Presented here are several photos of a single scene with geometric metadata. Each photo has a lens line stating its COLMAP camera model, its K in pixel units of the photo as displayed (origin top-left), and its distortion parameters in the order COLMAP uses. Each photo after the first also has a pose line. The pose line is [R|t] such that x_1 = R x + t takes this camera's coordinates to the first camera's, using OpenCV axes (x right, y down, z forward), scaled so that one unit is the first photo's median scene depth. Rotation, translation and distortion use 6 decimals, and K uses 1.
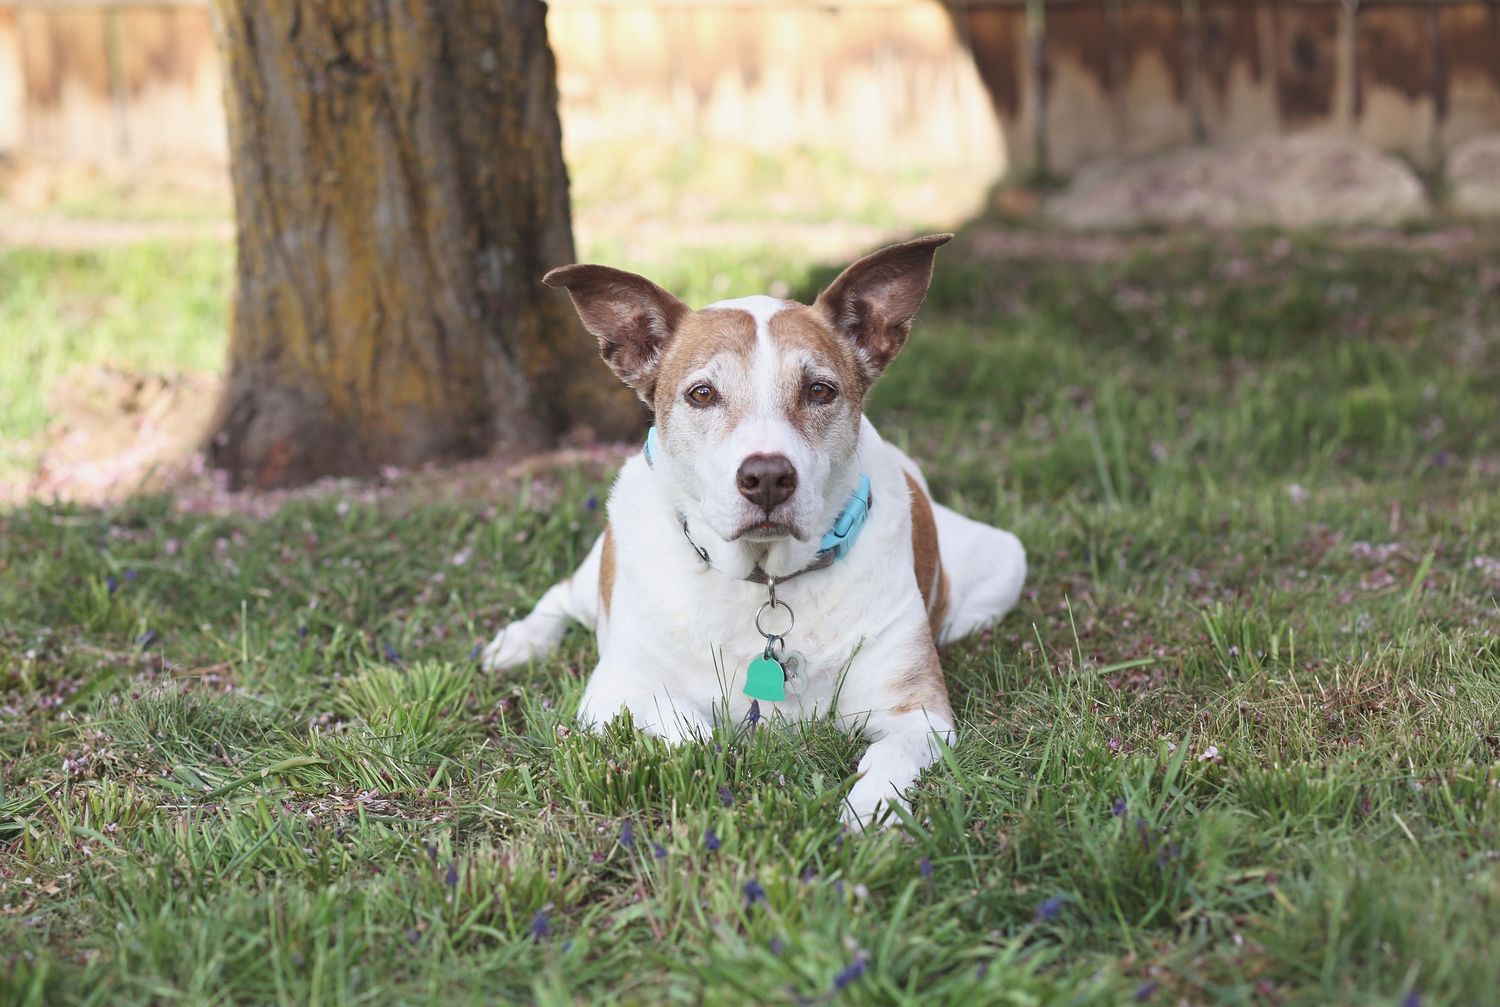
lens RADIAL K [[3657.9, 0, 750.0], [0, 3657.9, 503.5], [0, 0, 1]] dist [0.096672, 0.030182]
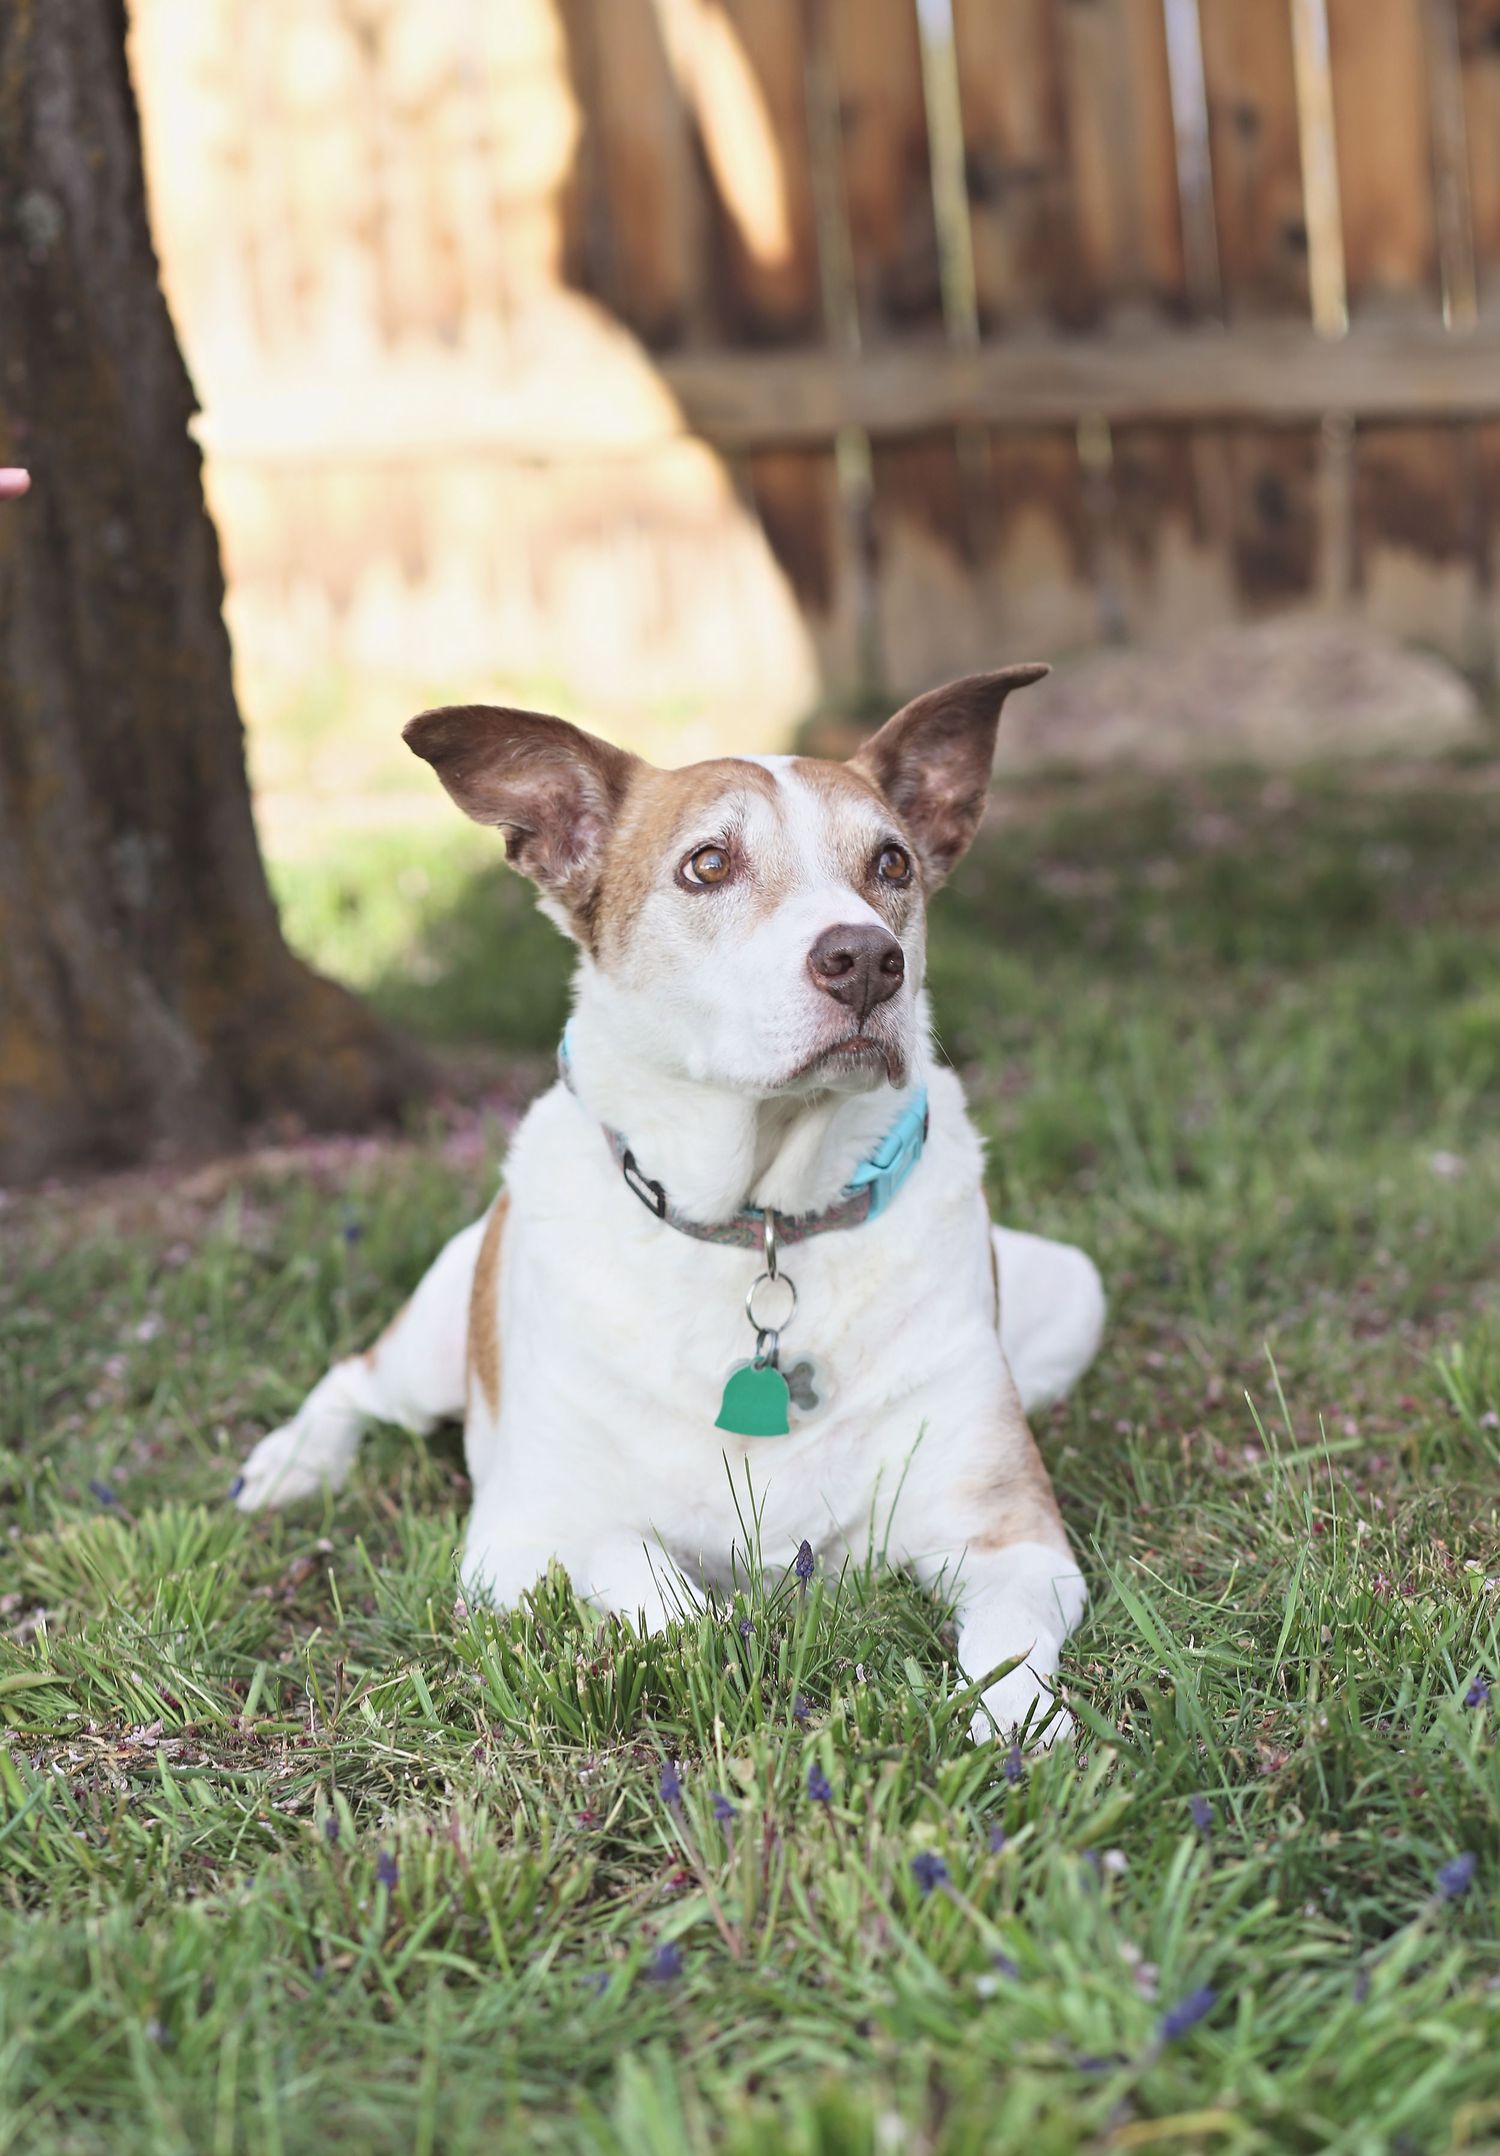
lens RADIAL K [[5424.1, 0, 750.0], [0, 5424.1, 1078.0], [0, 0, 1]] dist [0.114241, -0.568502]
pose [[0.995252, -0.042957, 0.087334, -0.066165], [0.045184, 0.998698, -0.023686, -0.001523], [-0.086203, 0.027519, 0.995897, 0.085527]]
